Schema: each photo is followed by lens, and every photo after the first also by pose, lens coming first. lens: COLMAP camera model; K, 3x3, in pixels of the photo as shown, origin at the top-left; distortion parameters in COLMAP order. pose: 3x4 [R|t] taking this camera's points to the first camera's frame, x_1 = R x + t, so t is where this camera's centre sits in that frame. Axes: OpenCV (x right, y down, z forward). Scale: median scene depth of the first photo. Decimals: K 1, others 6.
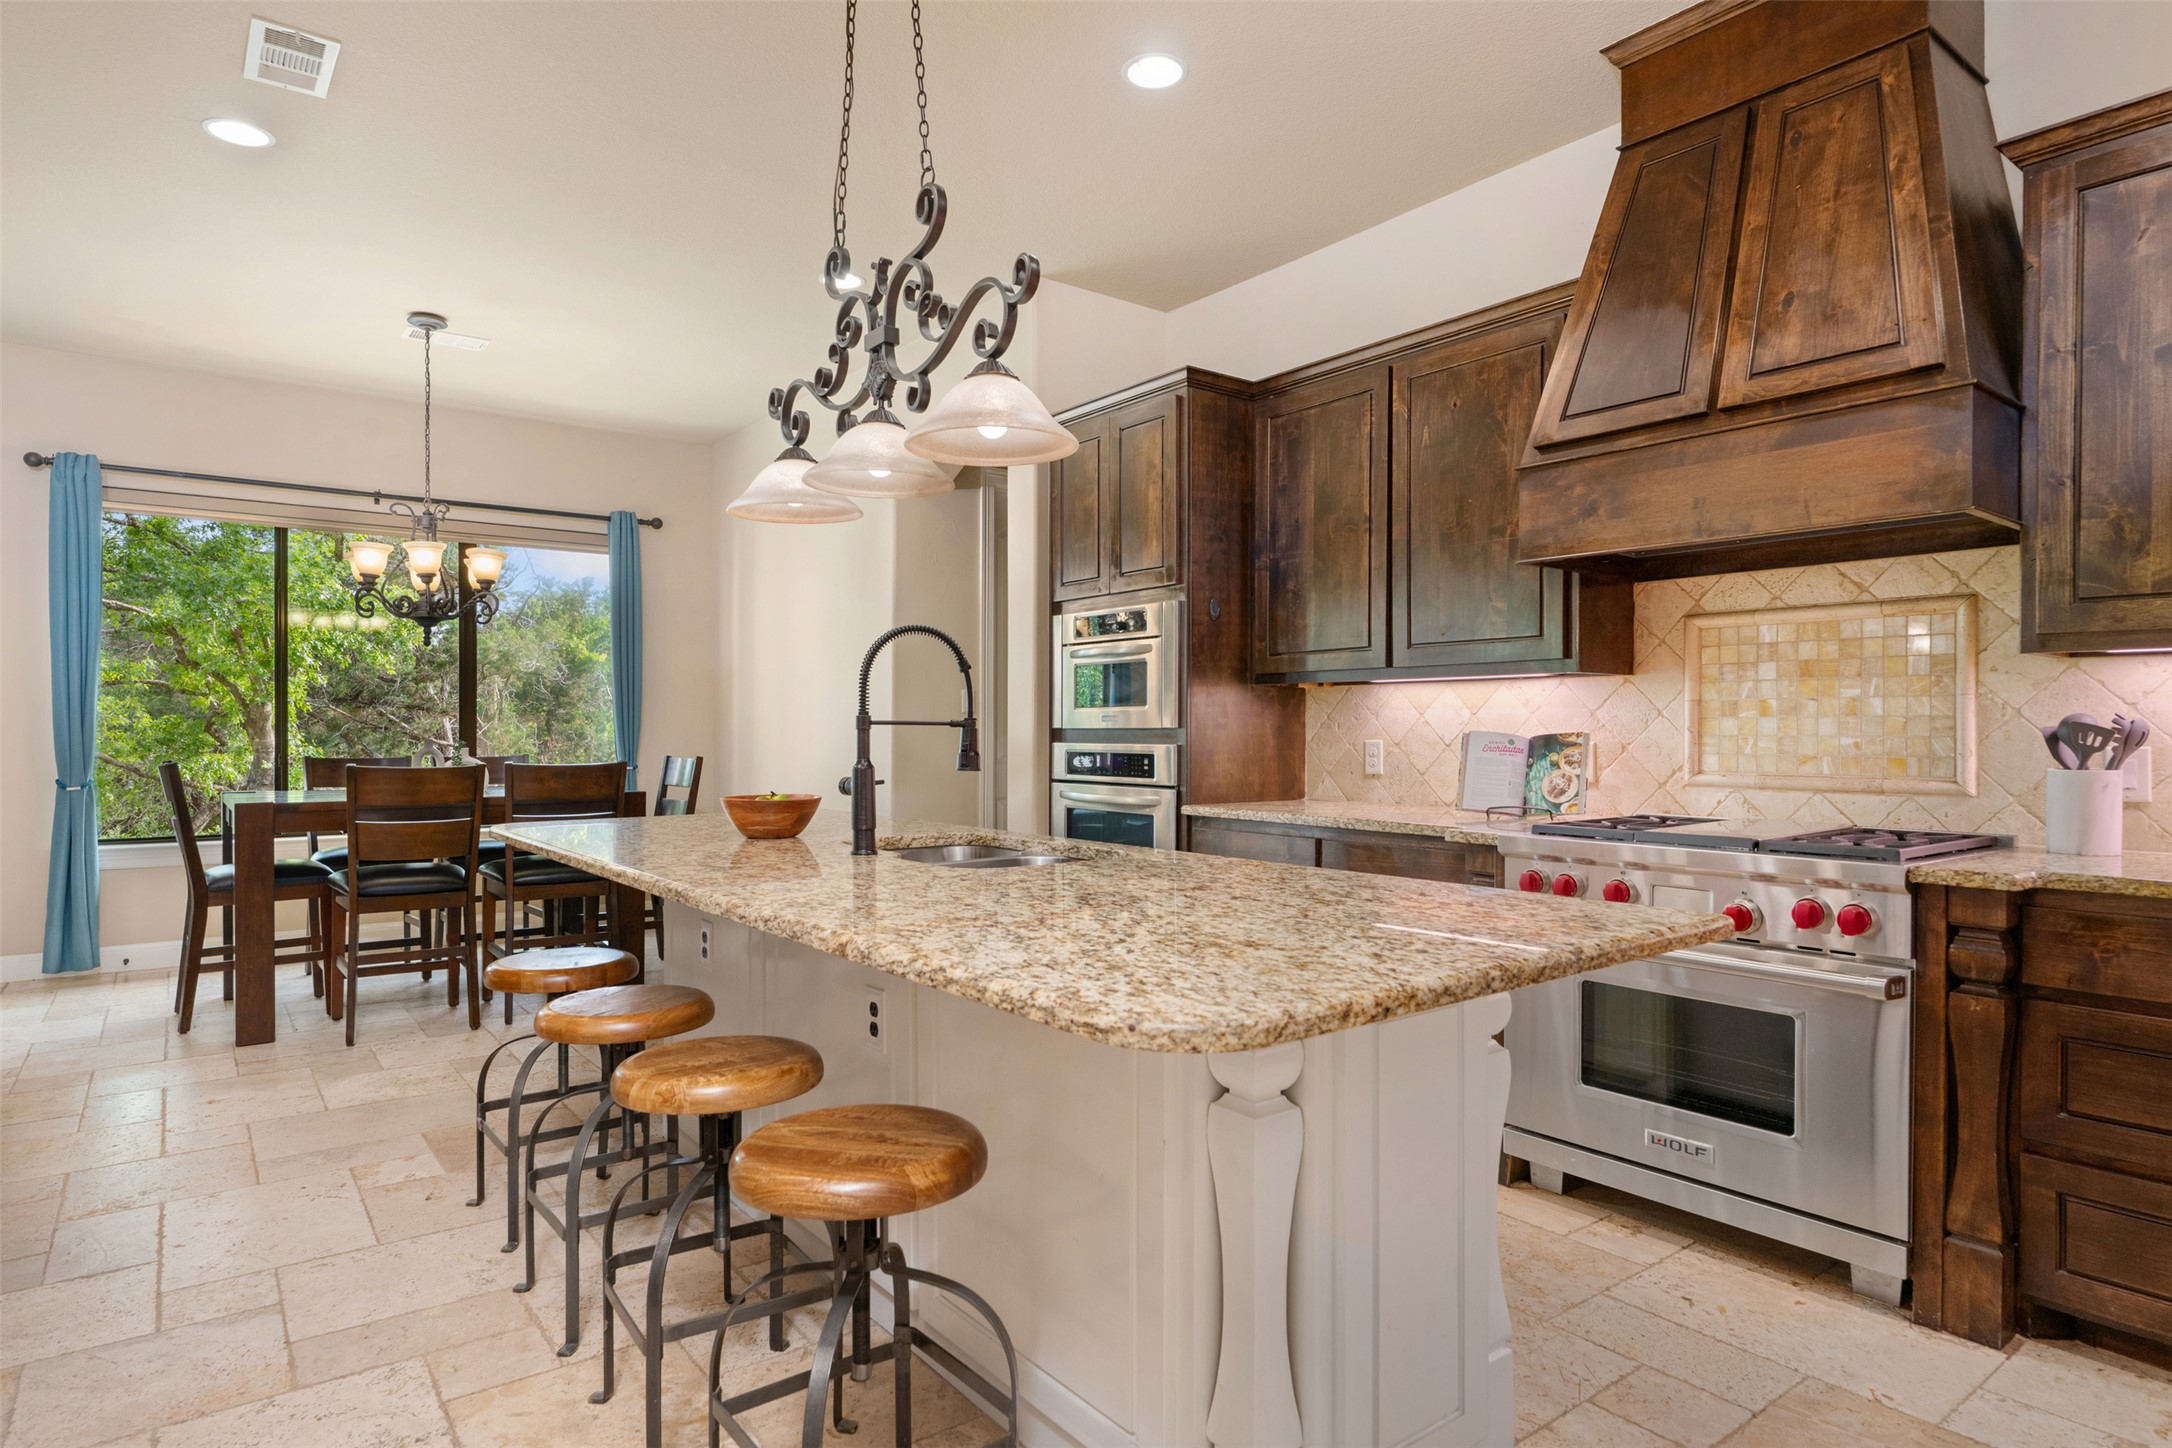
lens RADIAL K [[1204.2, 0, 1086.0], [0, 1204.2, 737.4], [0, 0, 1]] dist [0.002005, 0.000261]
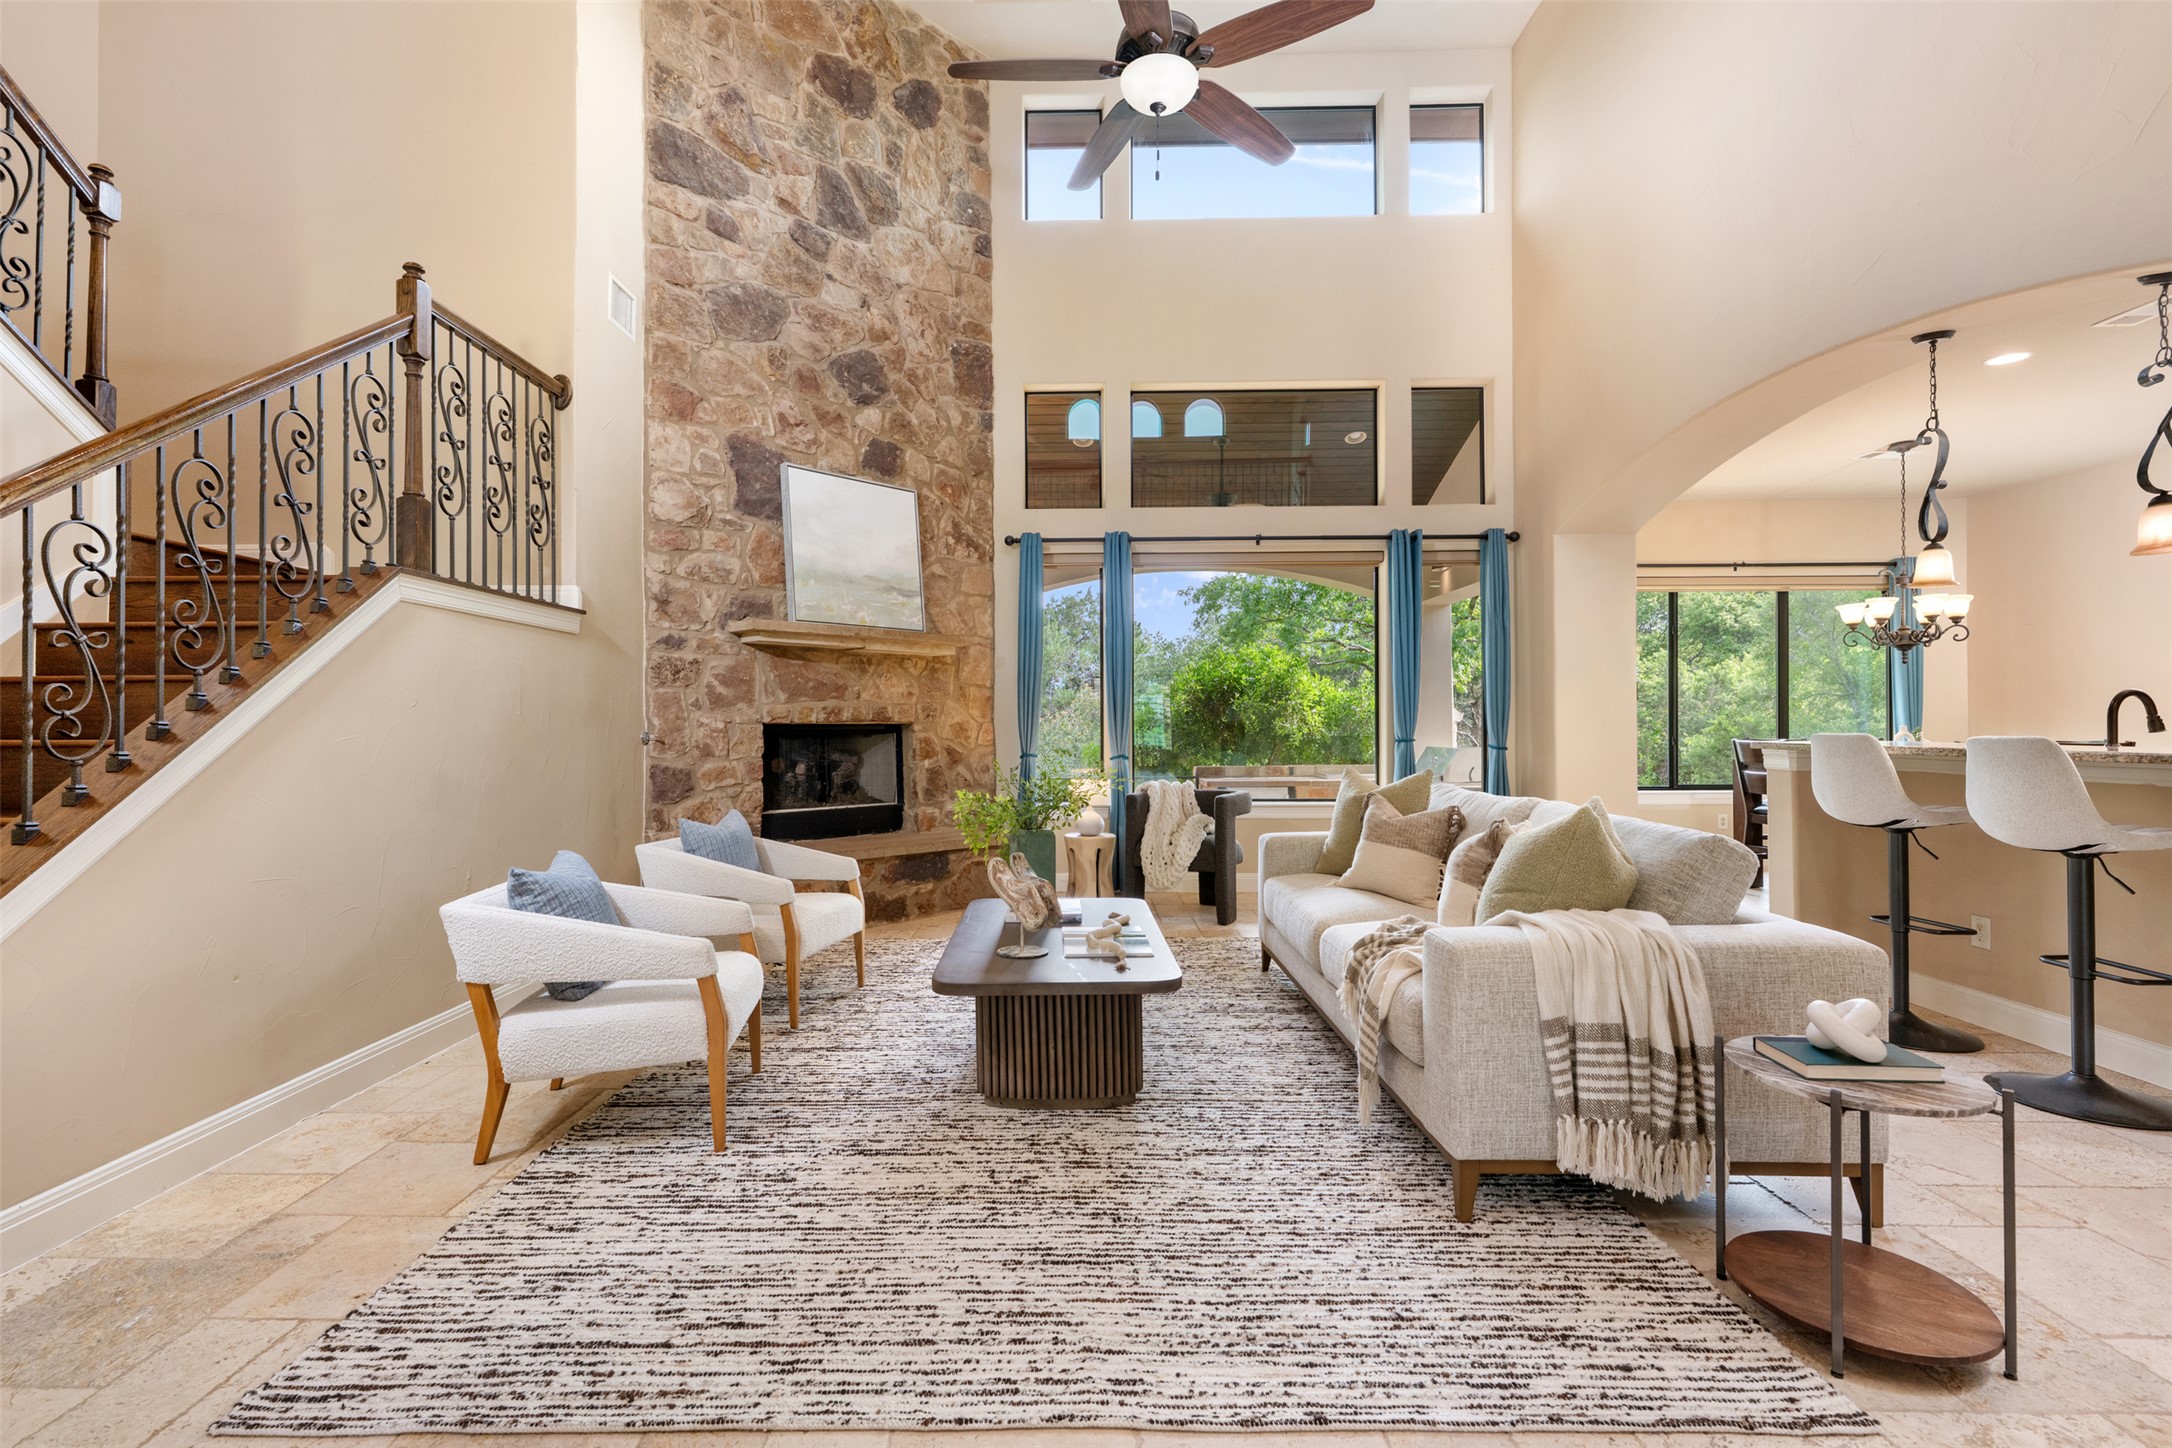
lens RADIAL K [[972.9, 0, 1055.0], [0, 972.9, 720.1], [0, 0, 1]] dist [-0.001000, 0.000057]
pose [[0.785088, -0.006686, -0.619348, -1.042544], [-0.000432, 0.999936, -0.011343, 0.012608], [0.619384, 0.009173, 0.785035, -0.979937]]
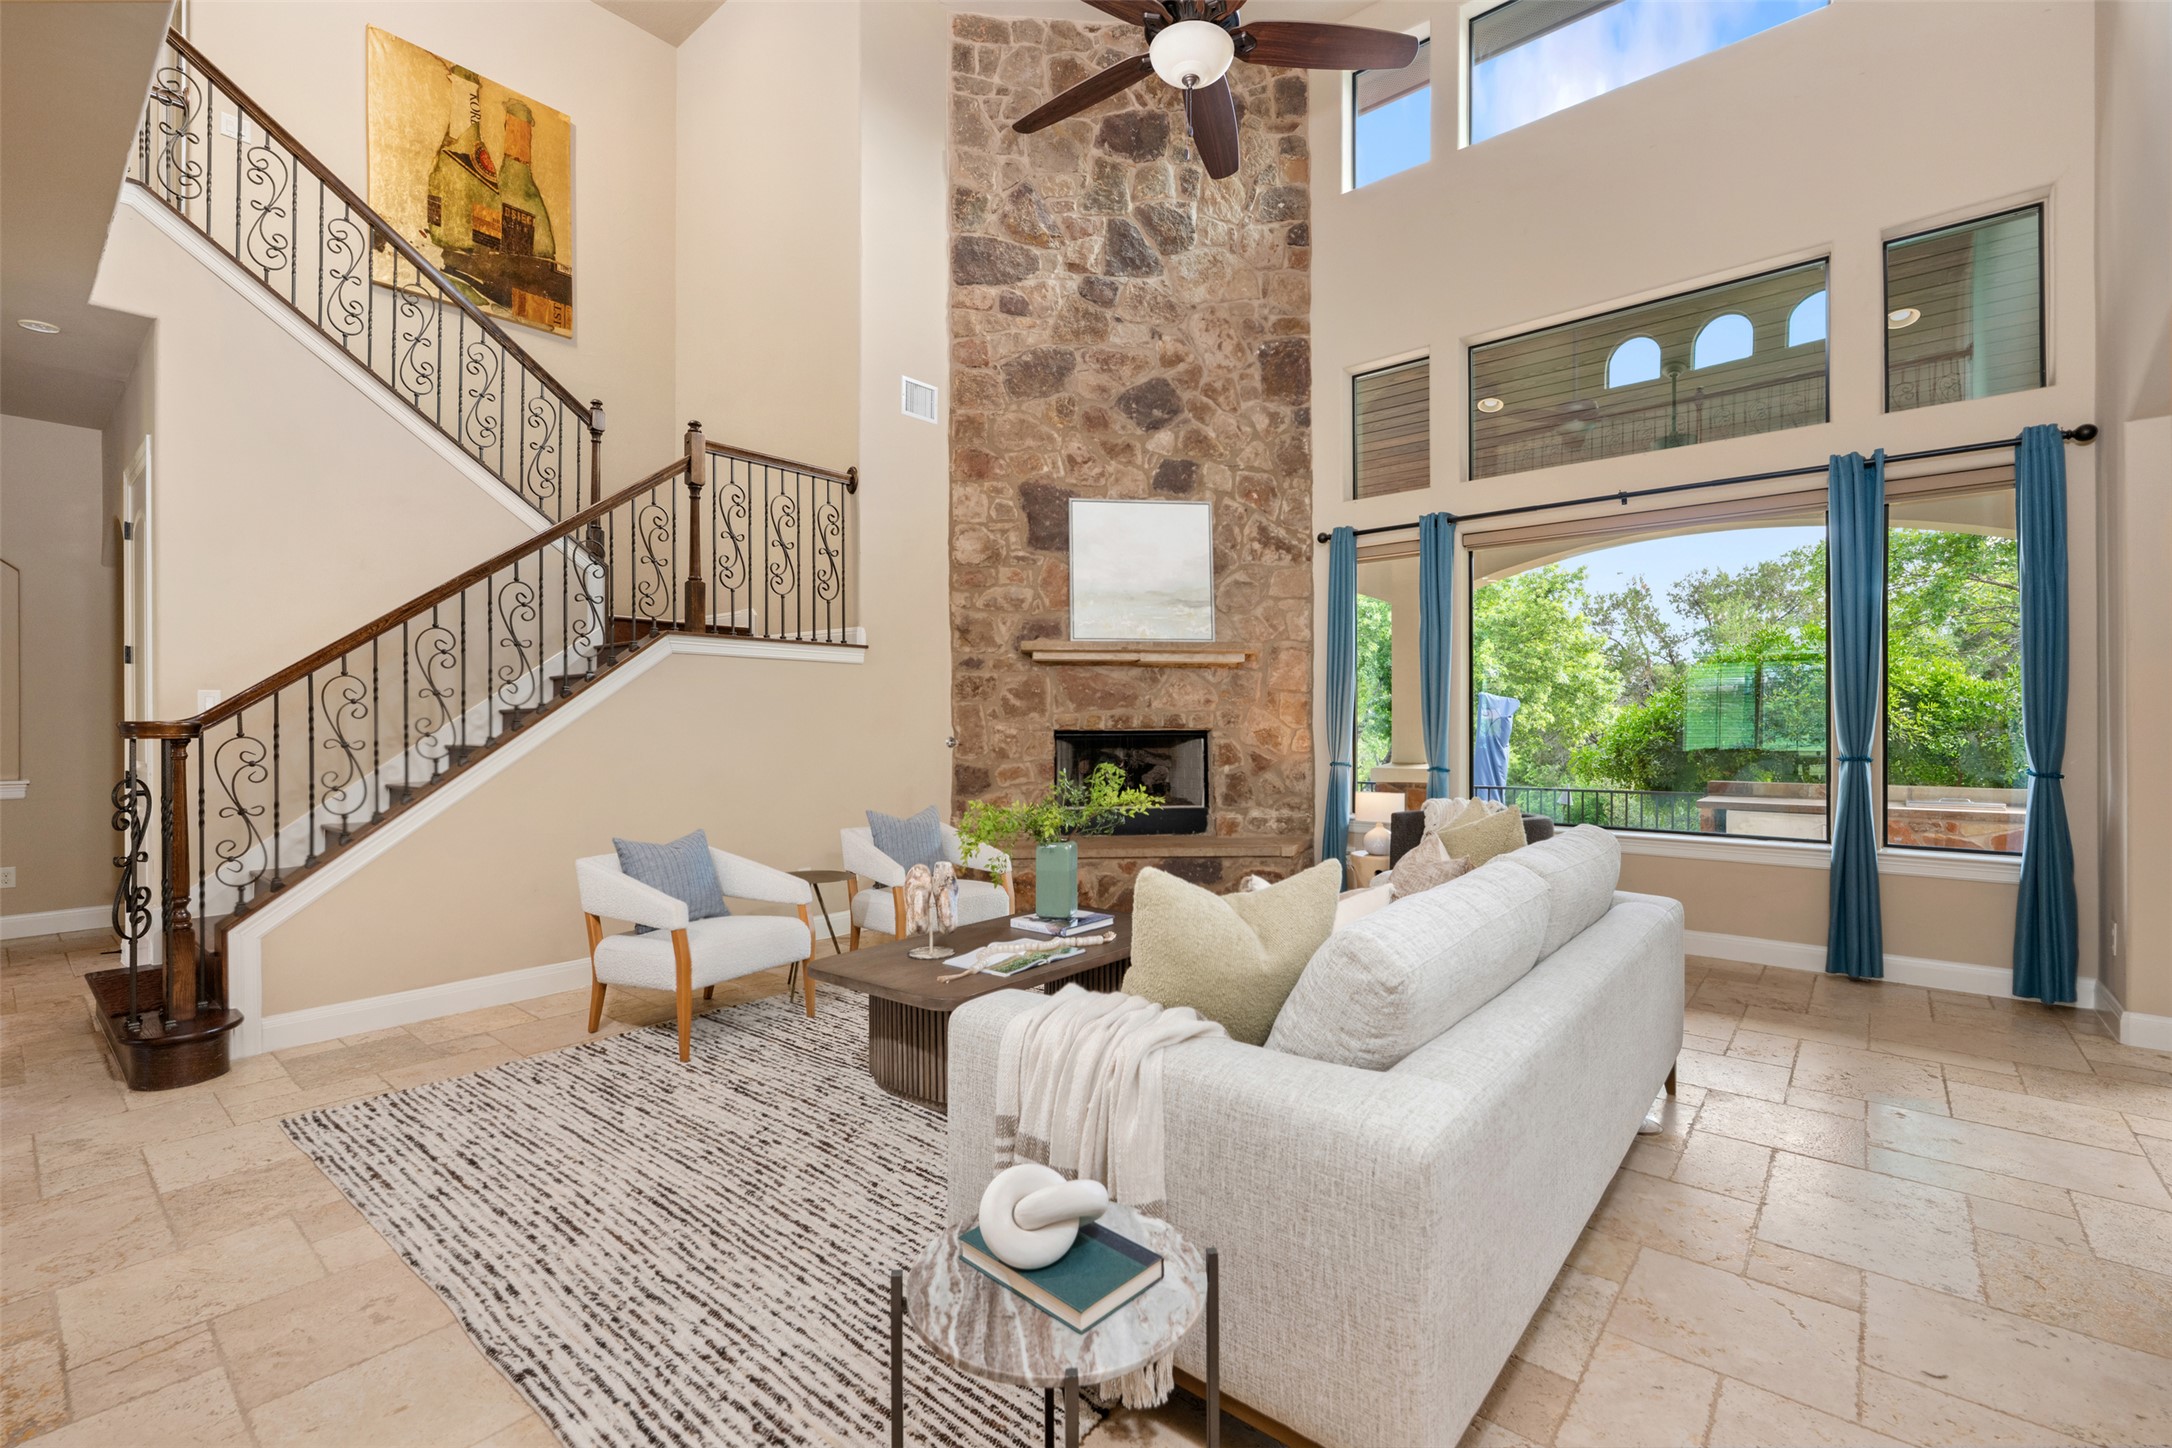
lens RADIAL K [[943.3, 0, 1083.6], [0, 943.3, 719.6], [0, 0, 1]] dist [0.000285, -0.000397]
pose [[0.217756, -0.001722, -0.976002, -0.632156], [-0.003490, 0.999991, -0.002543, -0.018454], [0.975997, 0.003960, 0.217748, -0.292863]]
